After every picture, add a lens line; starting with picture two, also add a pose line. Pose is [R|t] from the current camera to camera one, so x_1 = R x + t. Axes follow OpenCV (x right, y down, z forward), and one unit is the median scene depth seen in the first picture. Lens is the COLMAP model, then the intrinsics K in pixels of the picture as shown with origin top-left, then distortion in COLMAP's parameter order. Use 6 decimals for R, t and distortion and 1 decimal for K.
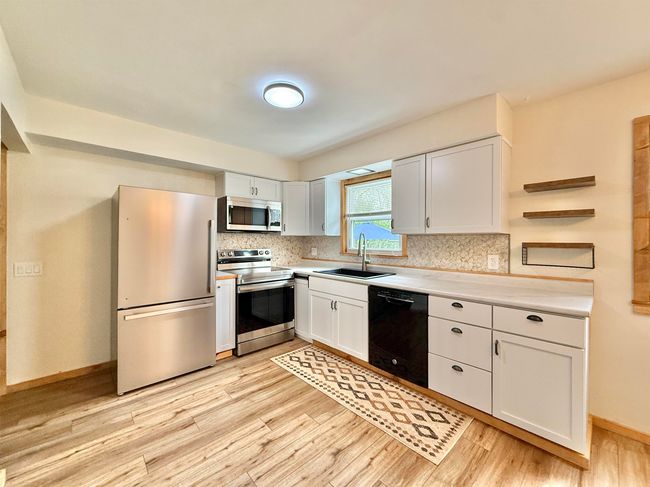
lens RADIAL K [[264.6, 0, 325.0], [0, 264.6, 243.5], [0, 0, 1]] dist [0.000311, -0.000075]
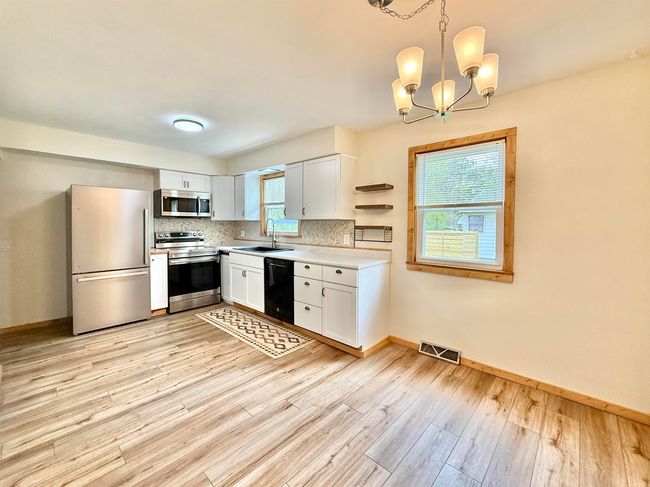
lens RADIAL K [[279.5, 0, 318.6], [0, 279.5, 233.4], [0, 0, 1]] dist [0.000136, 0.000292]
pose [[0.998268, -0.002139, 0.058797, 0.364839], [0.000824, 0.999749, 0.022372, 0.003519], [-0.058830, -0.022285, 0.998019, -0.463025]]
